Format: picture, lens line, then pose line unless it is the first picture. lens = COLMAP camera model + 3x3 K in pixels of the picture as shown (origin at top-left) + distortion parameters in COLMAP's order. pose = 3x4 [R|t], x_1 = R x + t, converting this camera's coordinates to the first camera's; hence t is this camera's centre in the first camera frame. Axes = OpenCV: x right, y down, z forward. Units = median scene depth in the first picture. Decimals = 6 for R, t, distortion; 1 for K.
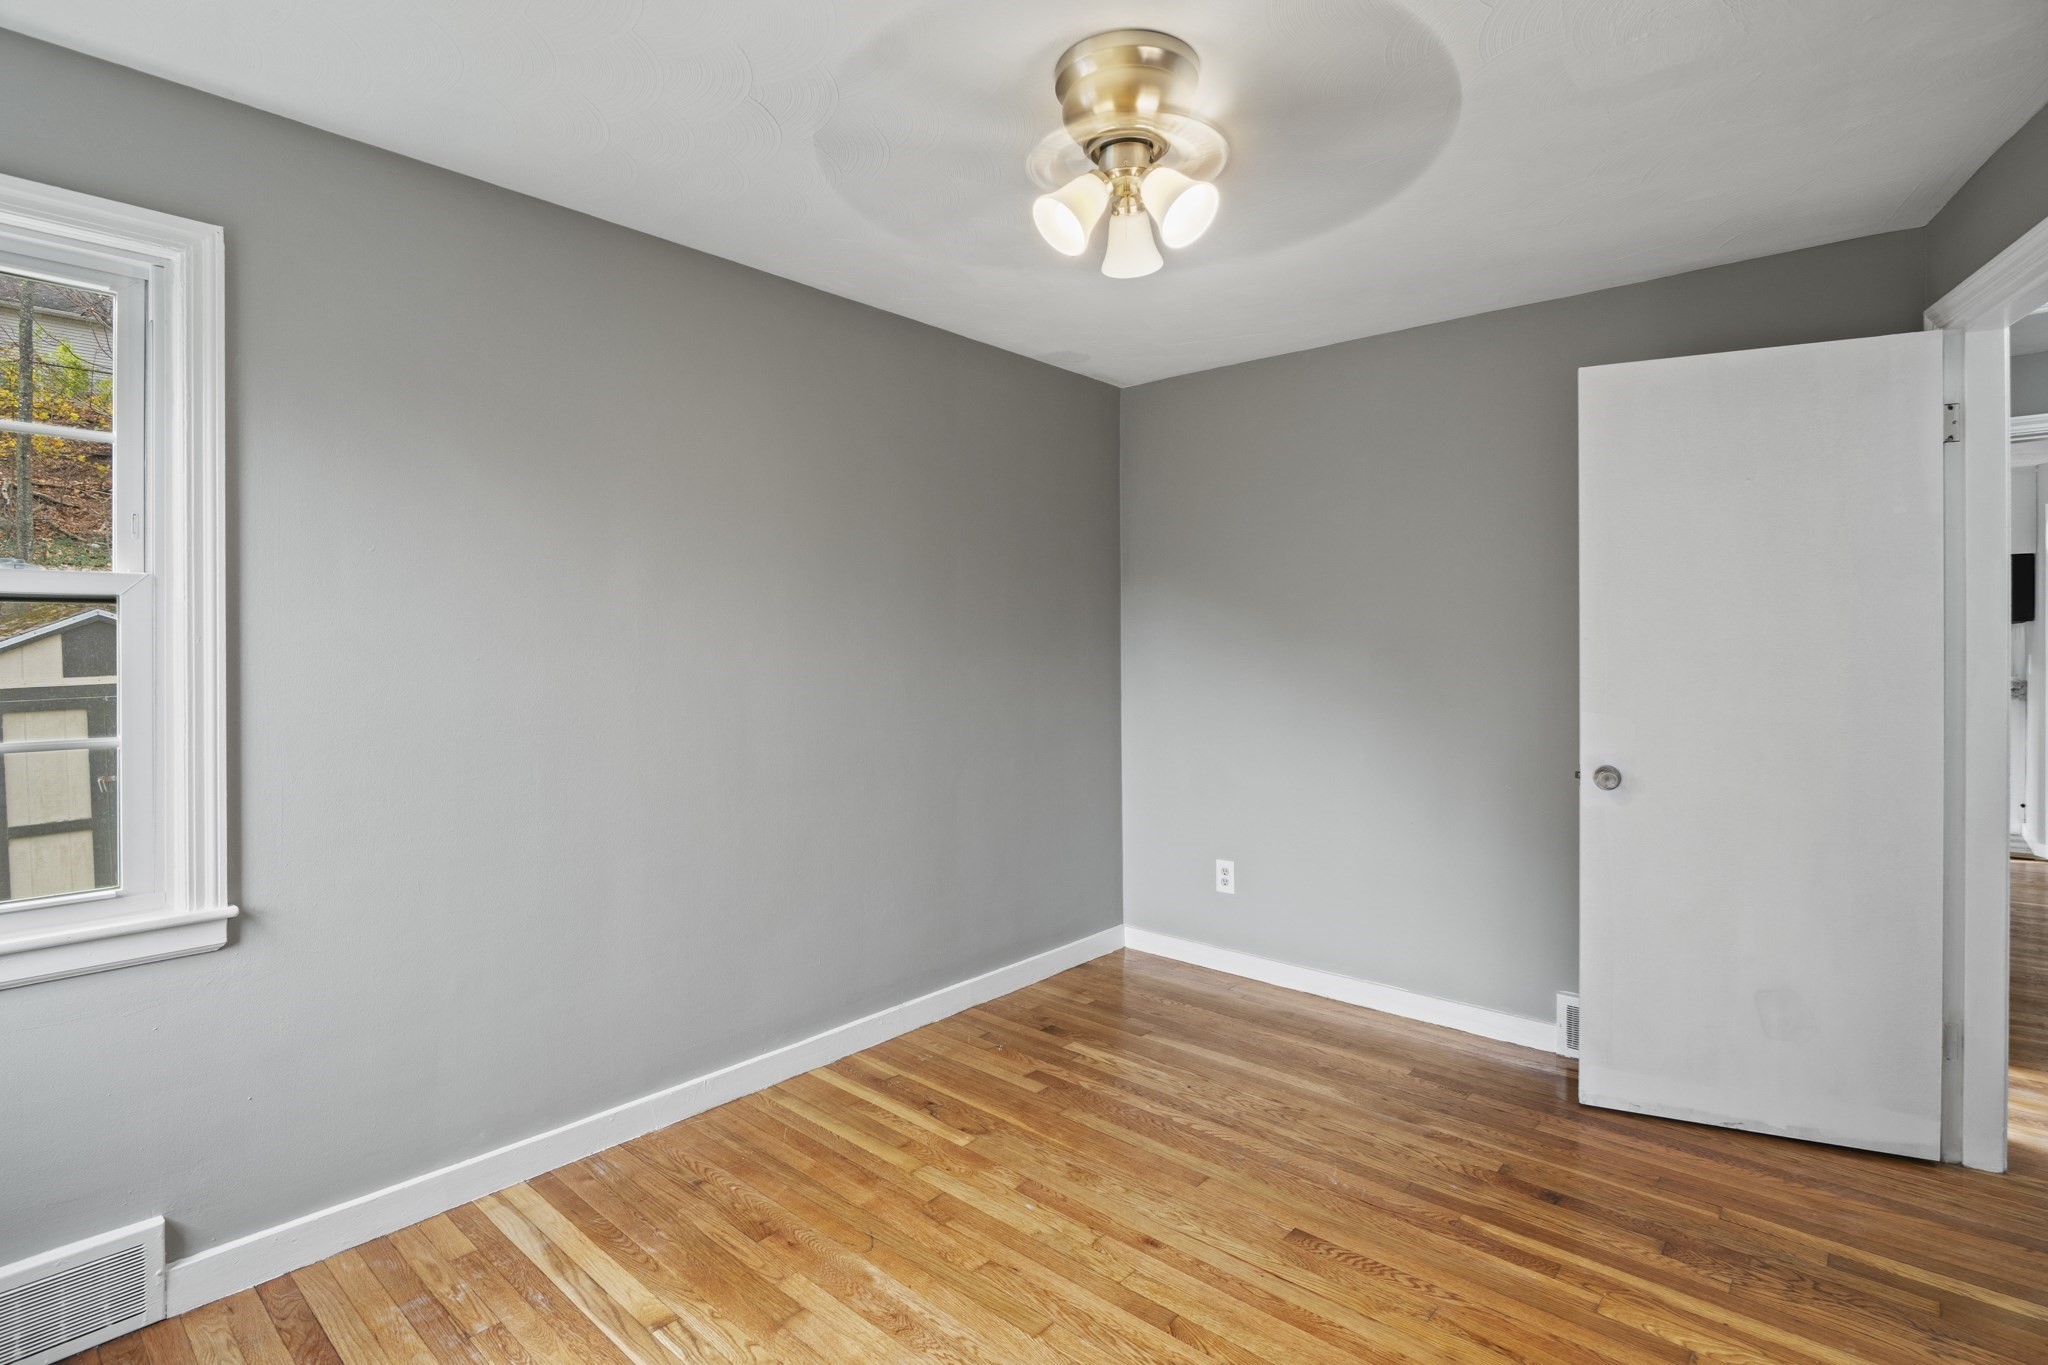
lens RADIAL K [[1002.4, 0, 1007.4], [0, 1002.4, 650.8], [0, 0, 1]] dist [-0.009959, -0.002380]
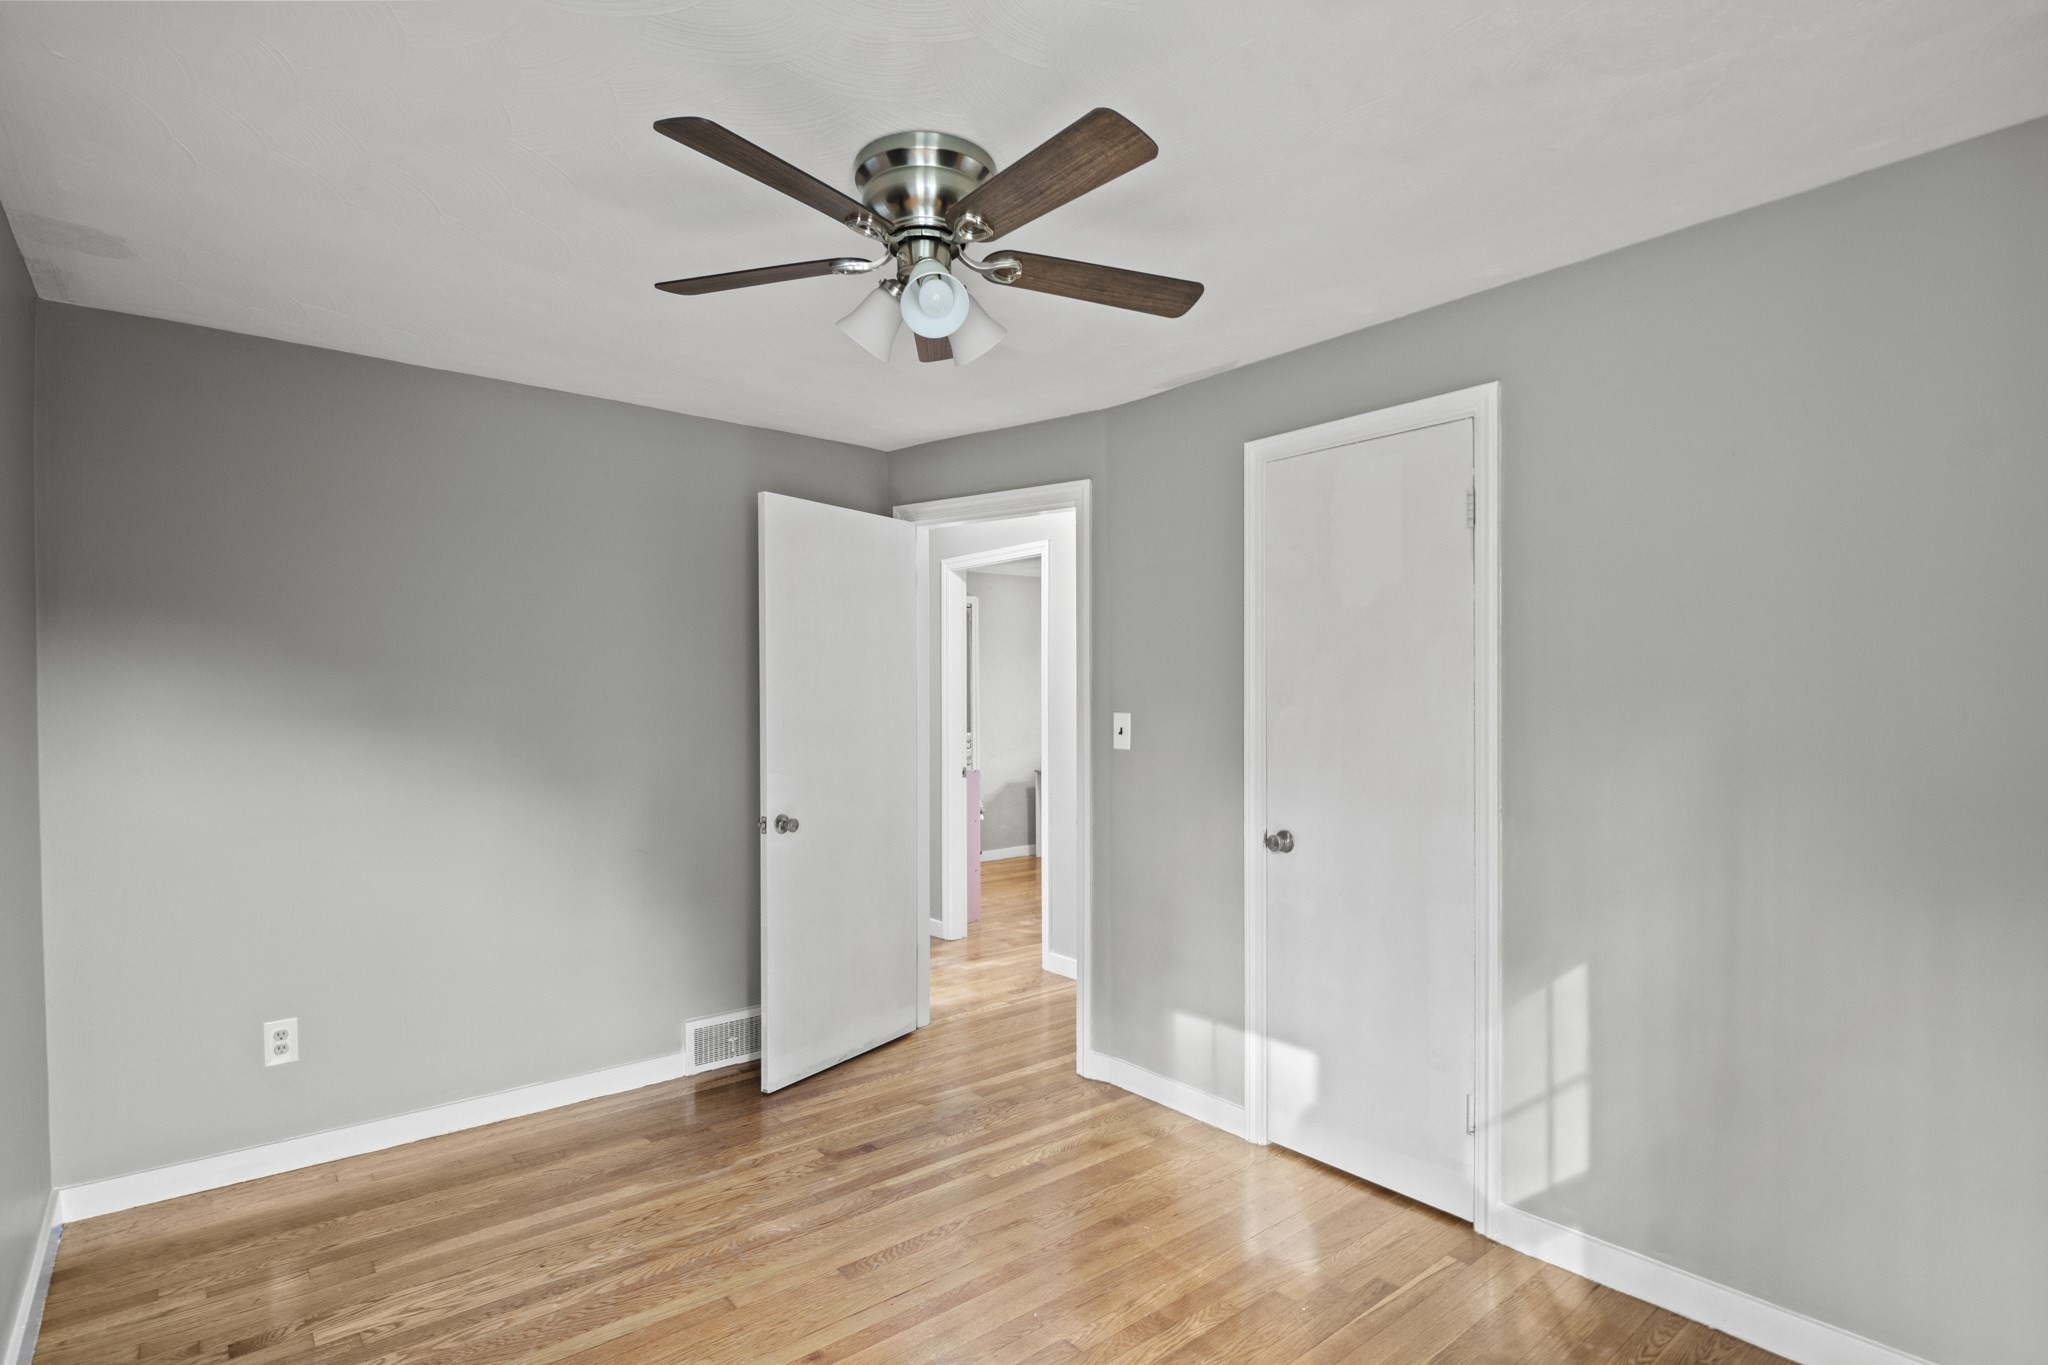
lens RADIAL K [[1002.4, 0, 1024.5], [0, 1002.4, 694.8], [0, 0, 1]] dist [-0.009959, -0.002380]
pose [[0.153672, 0.002060, 0.988120, -0.687698], [0.011913, 0.999921, -0.003937, -0.029858], [-0.988050, 0.012377, 0.153635, 0.579737]]
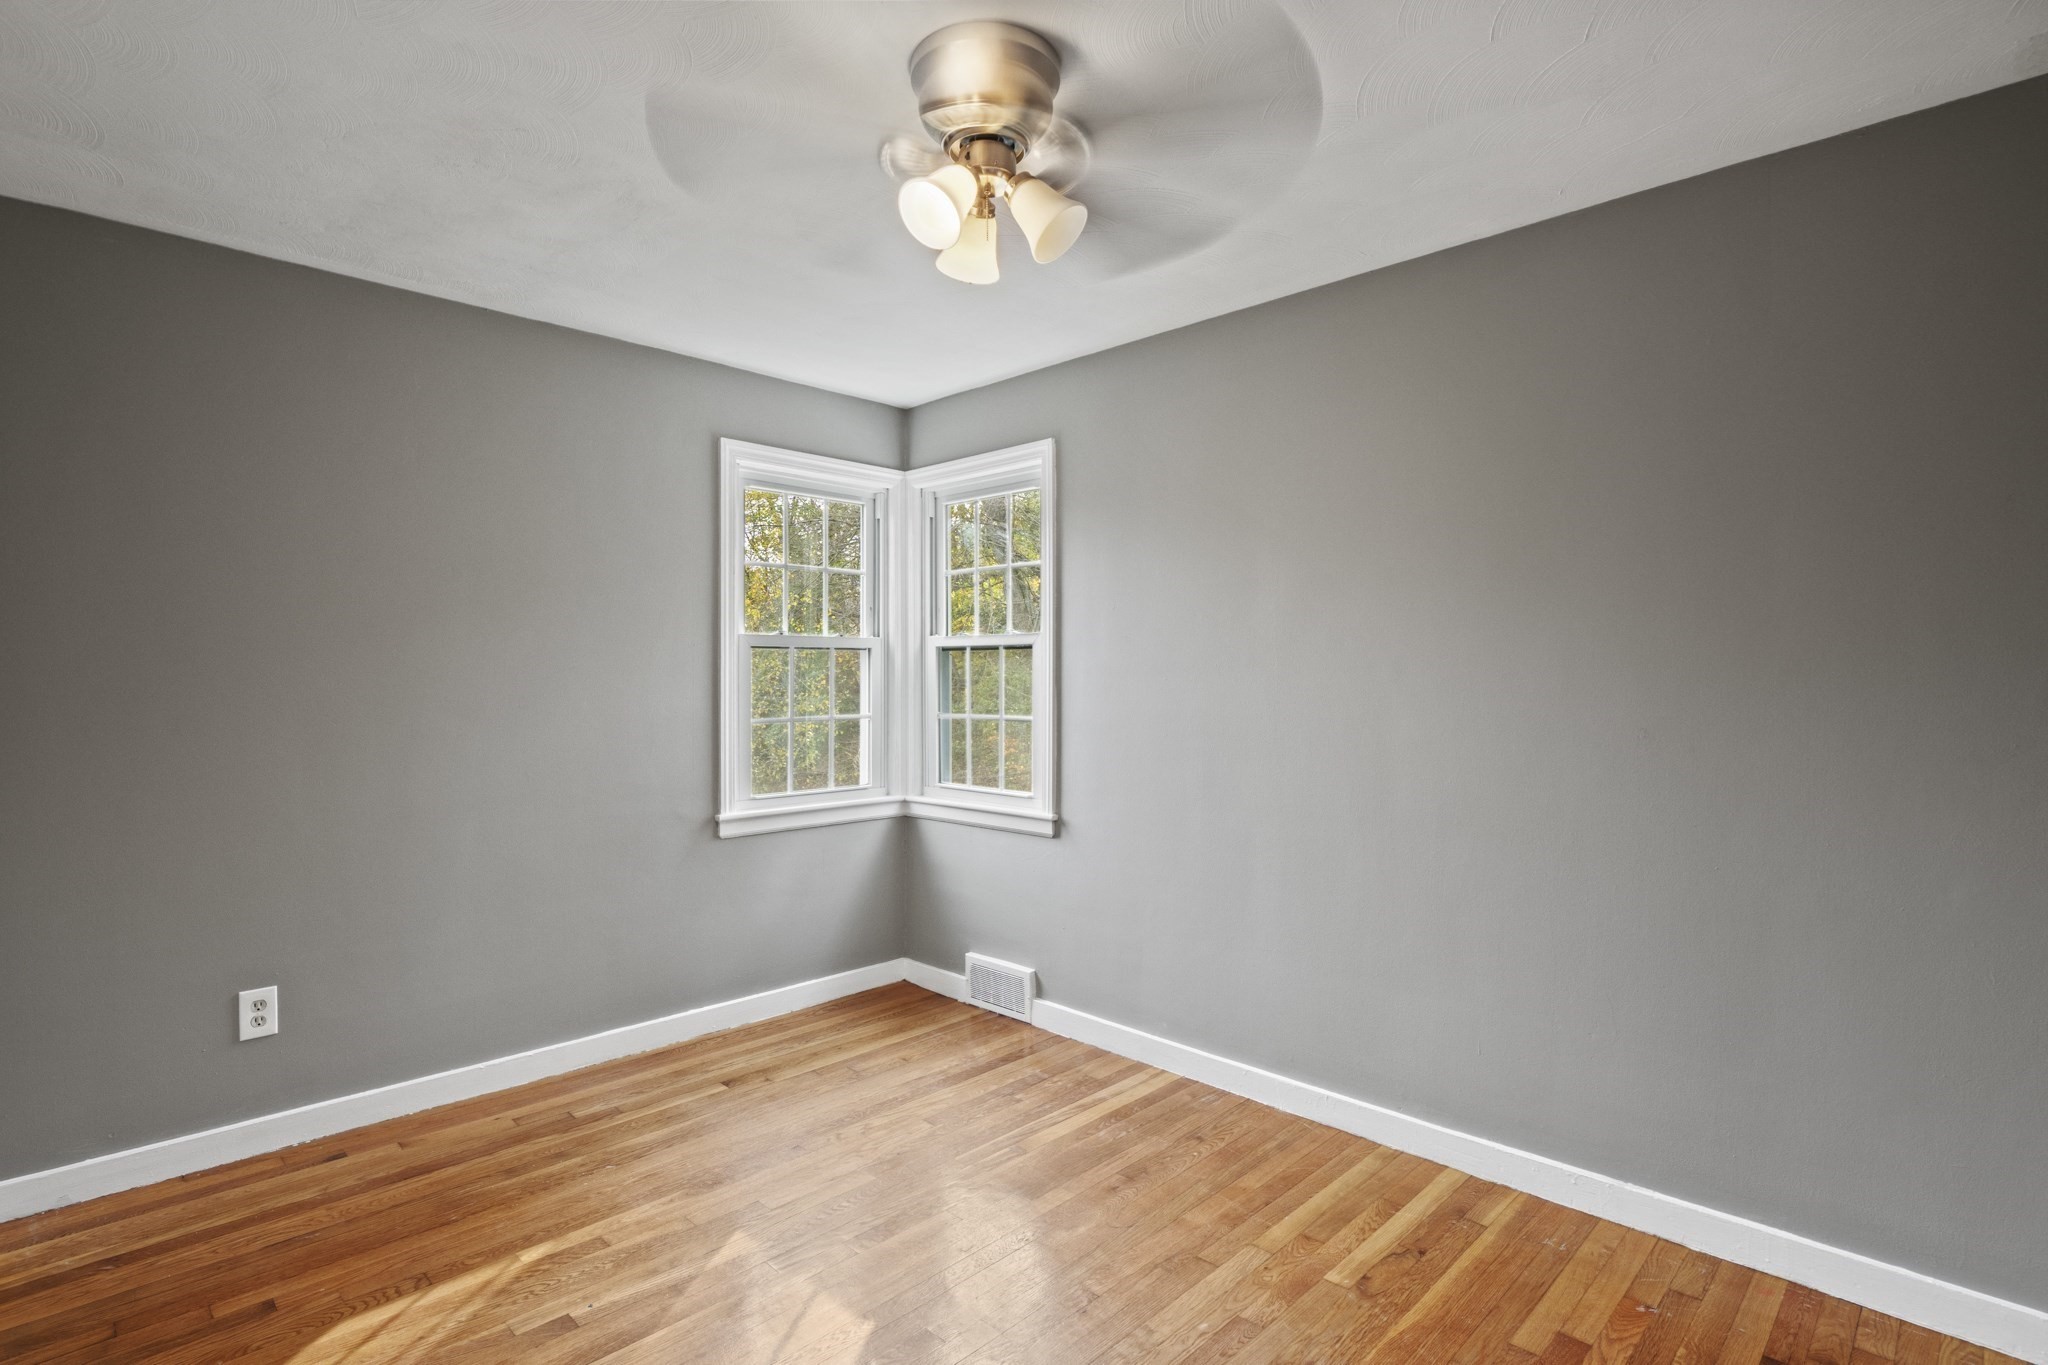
lens RADIAL K [[1002.4, 0, 1022.8], [0, 1002.4, 677.9], [0, 0, 1]] dist [-0.009959, -0.002380]
pose [[-0.049865, 0.004135, -0.998747, 0.841776], [-0.008816, 0.999951, 0.004580, 0.002643], [0.998717, 0.009033, -0.049826, 0.851206]]
